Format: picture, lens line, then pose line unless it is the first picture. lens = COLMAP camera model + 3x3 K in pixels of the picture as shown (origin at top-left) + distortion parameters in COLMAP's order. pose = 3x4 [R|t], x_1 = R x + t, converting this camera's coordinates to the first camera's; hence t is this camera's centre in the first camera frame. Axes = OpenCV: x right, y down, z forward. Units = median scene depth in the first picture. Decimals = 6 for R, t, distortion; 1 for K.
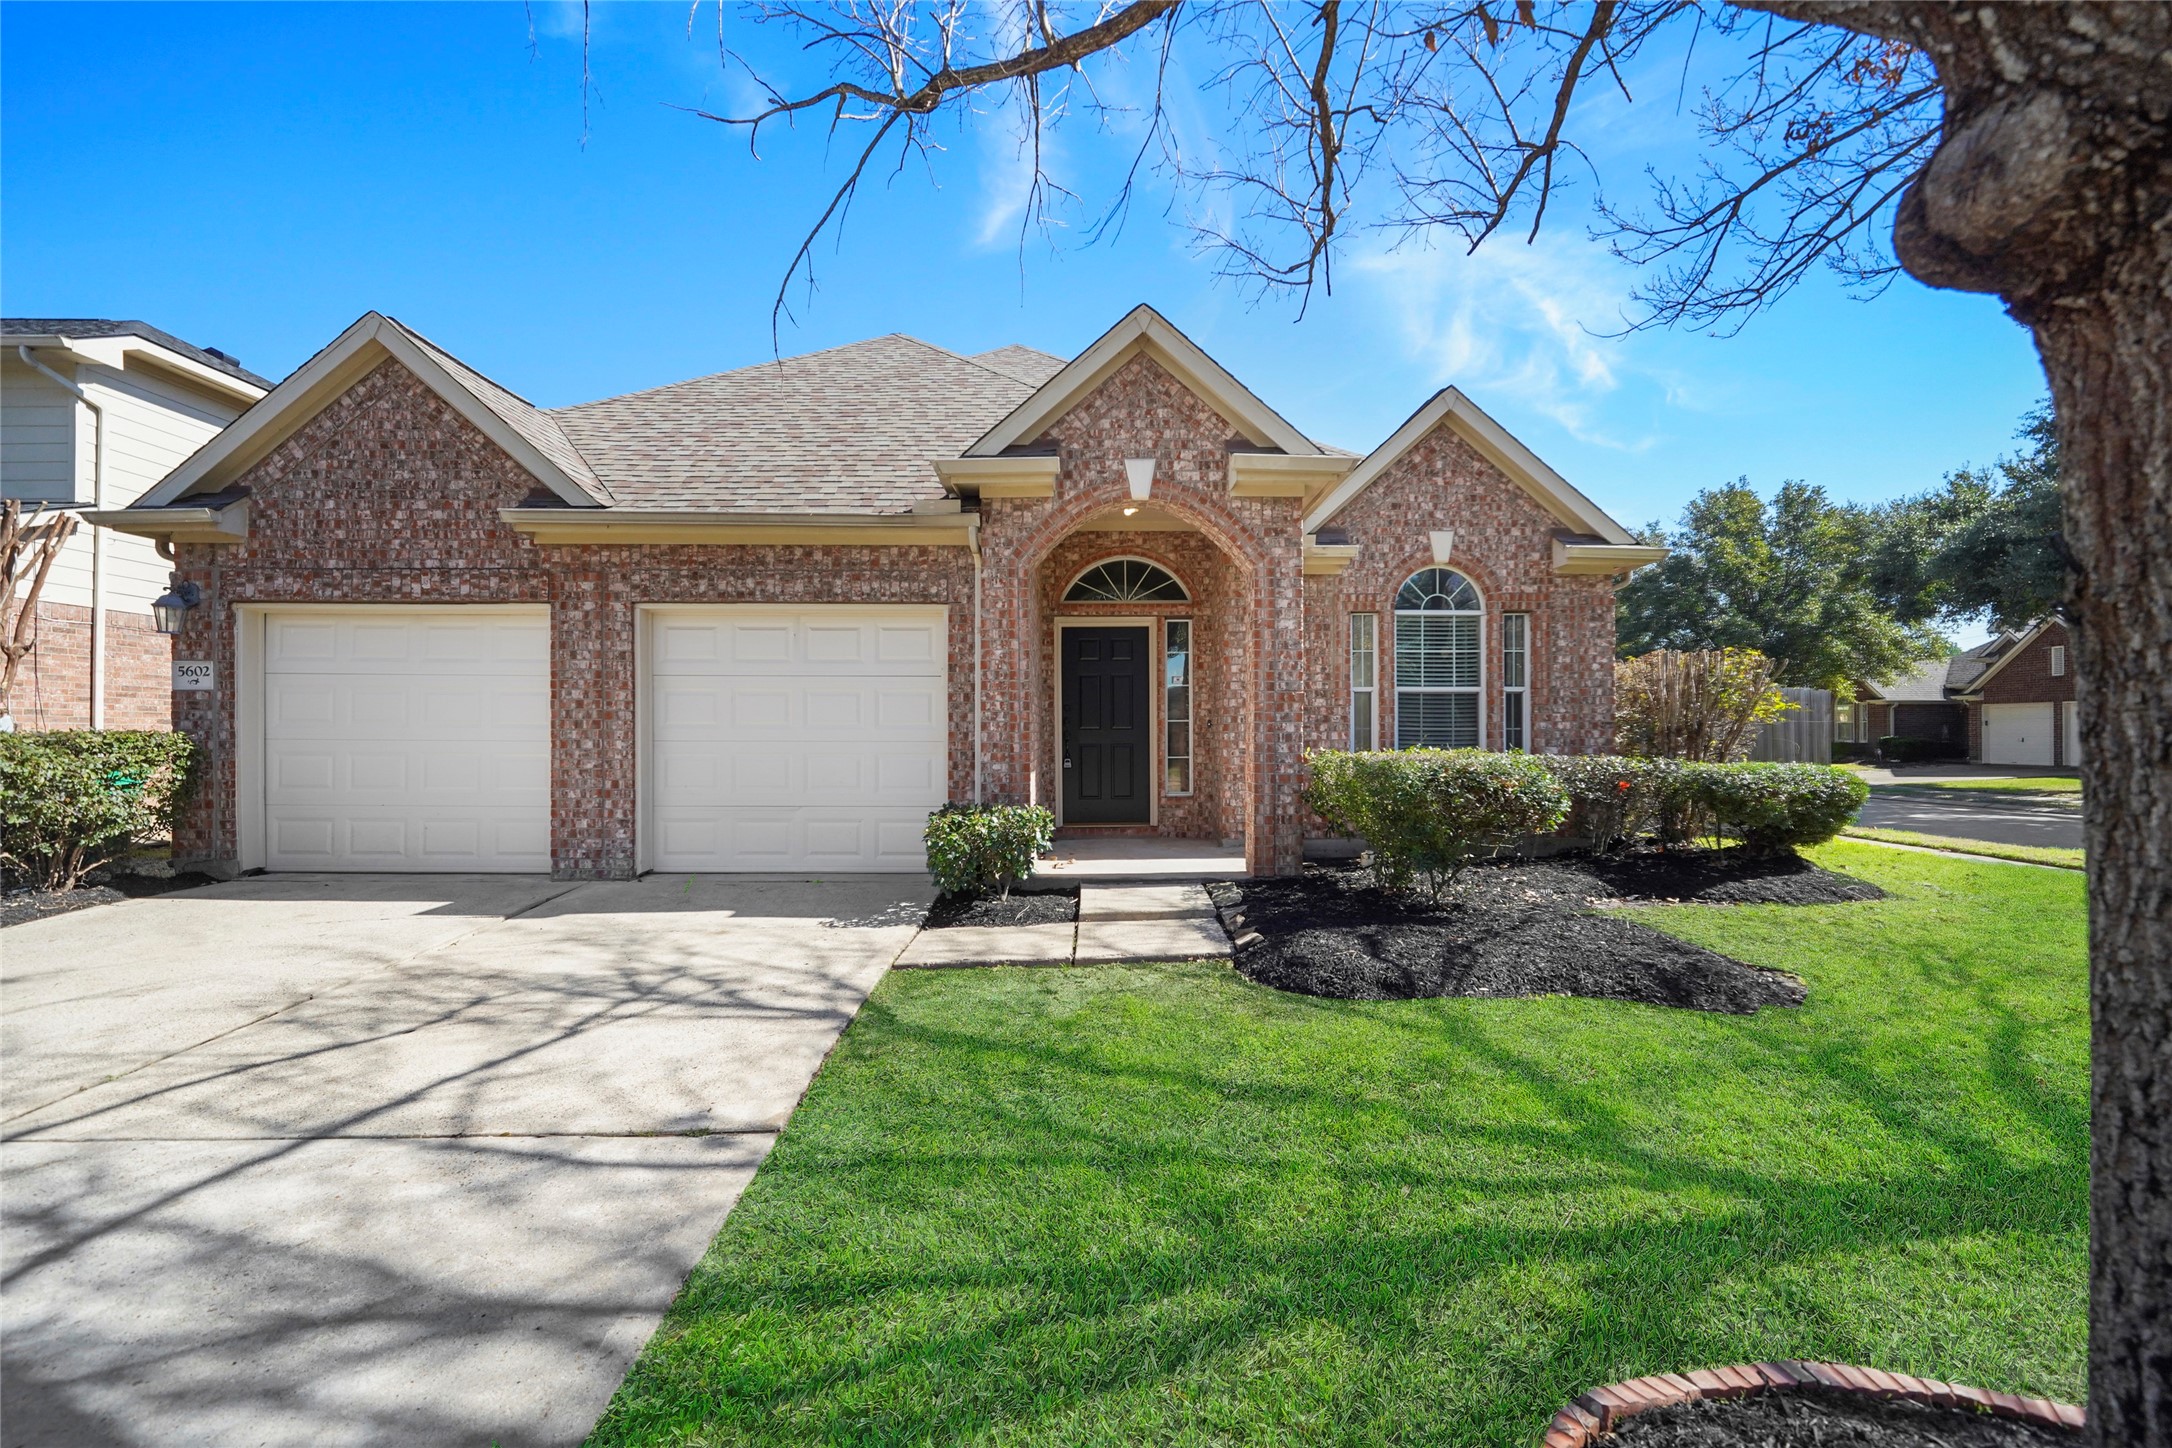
lens RADIAL K [[888.1, 0, 1091.0], [0, 888.1, 746.7], [0, 0, 1]] dist [-0.003143, -0.000165]
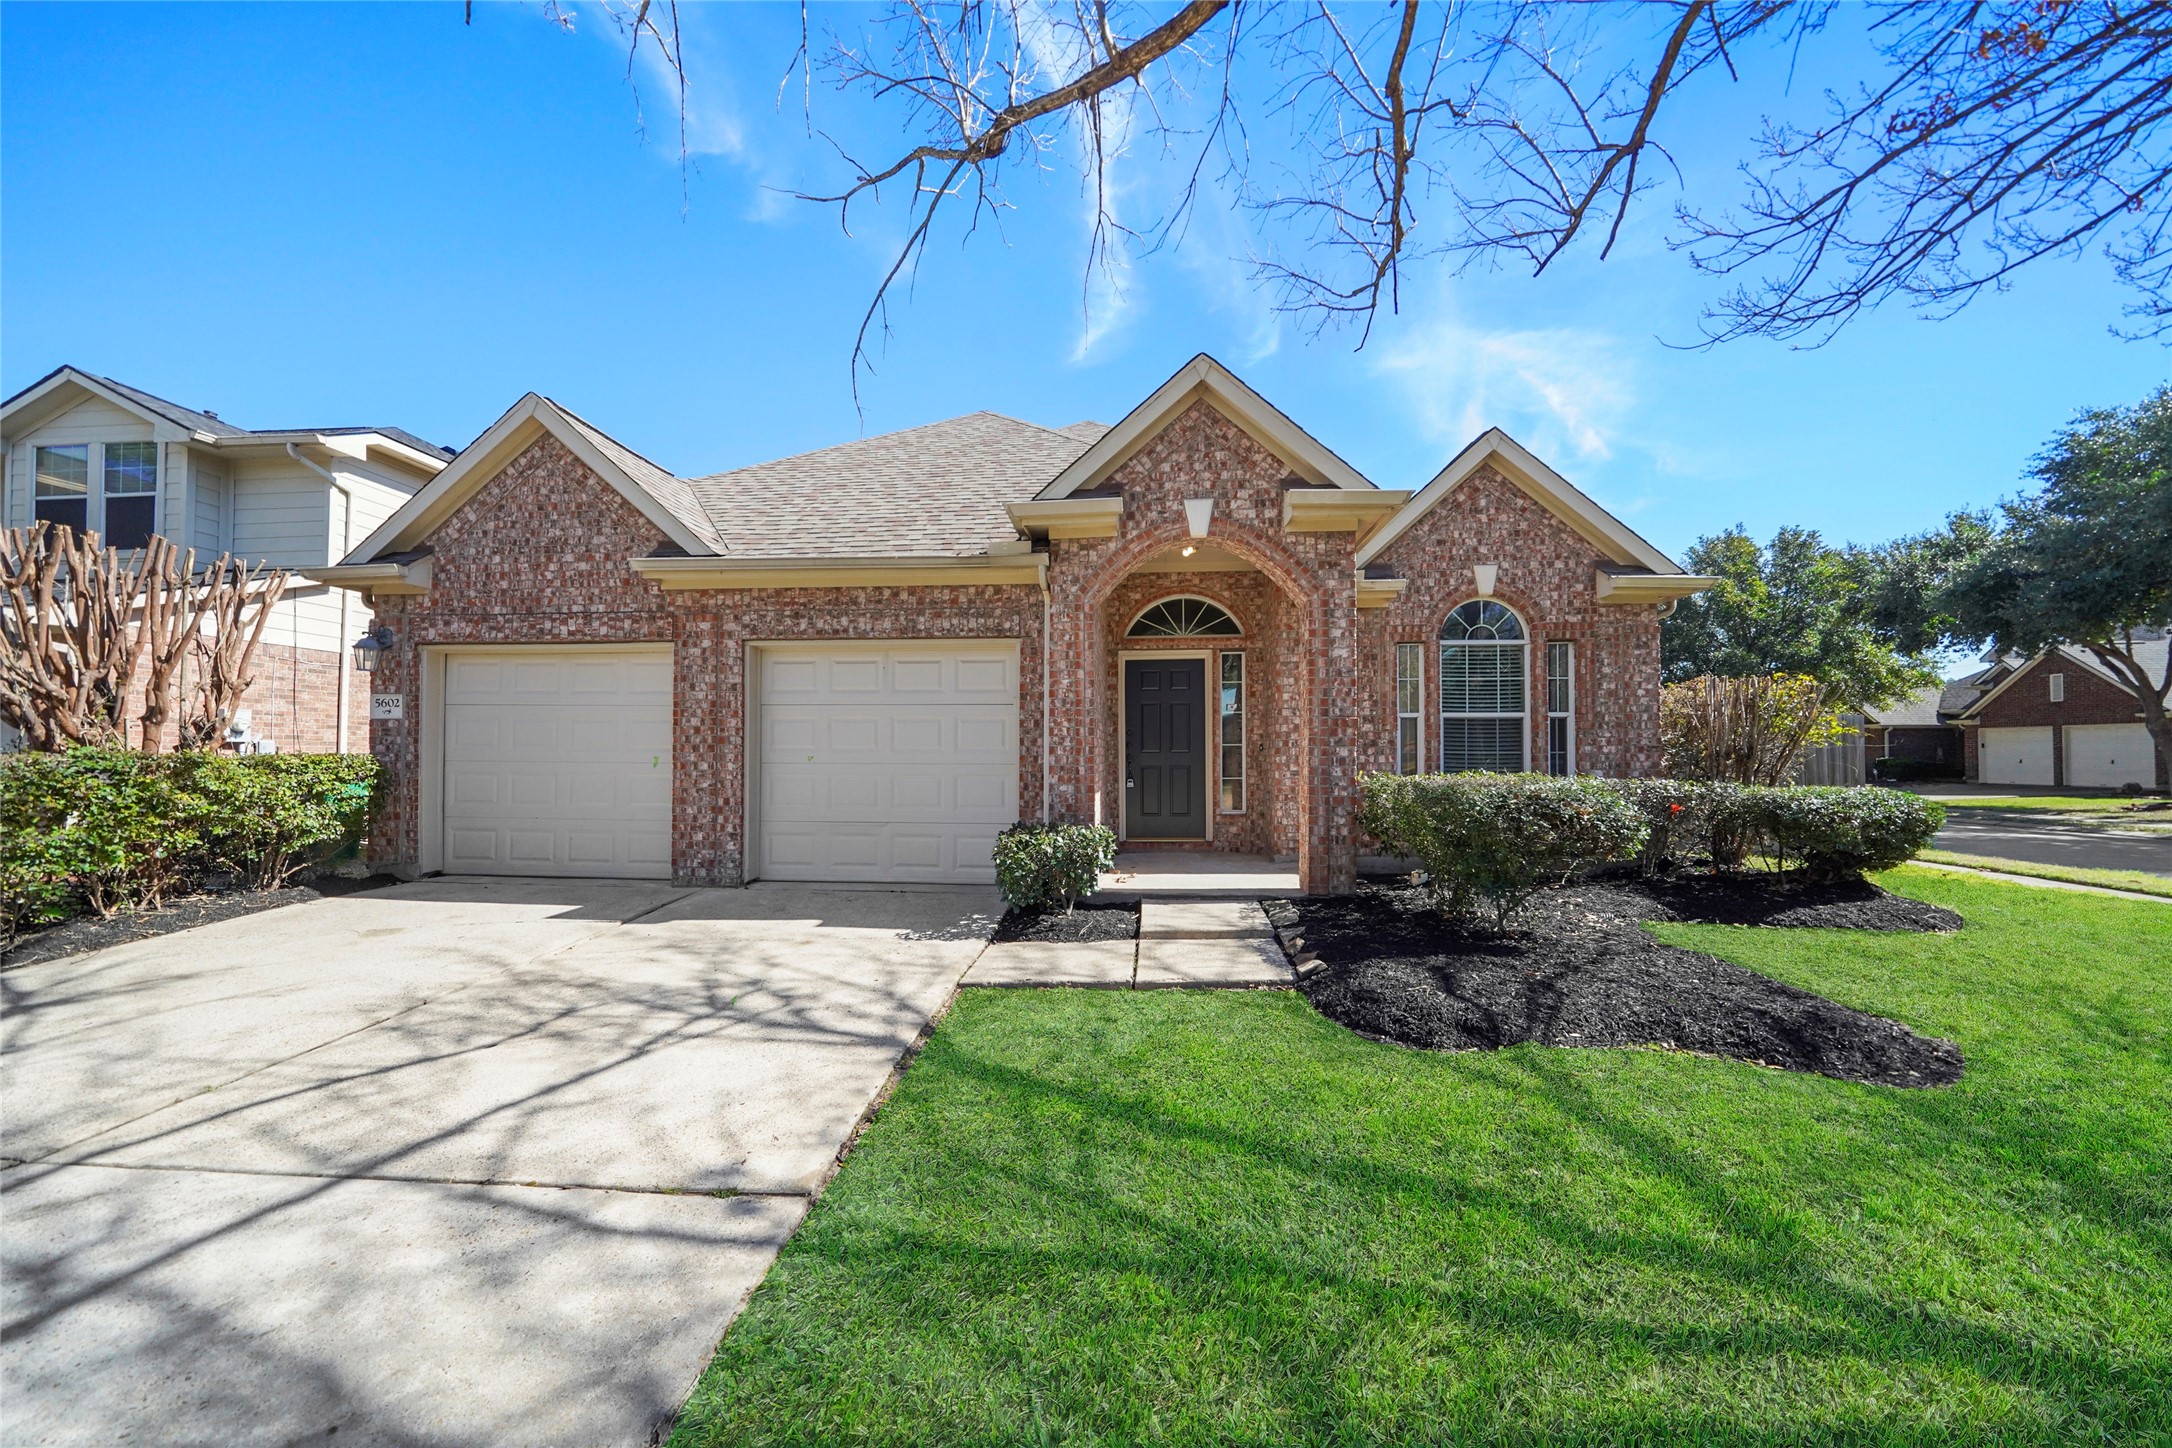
lens RADIAL K [[738.8, 0, 1080.6], [0, 738.8, 762.6], [0, 0, 1]] dist [-0.000772, -0.000033]
pose [[0.995437, 0.002467, -0.095387, -0.000436], [-0.002777, 0.999991, -0.003110, -0.005227], [0.095378, 0.003360, 0.995435, 0.107826]]
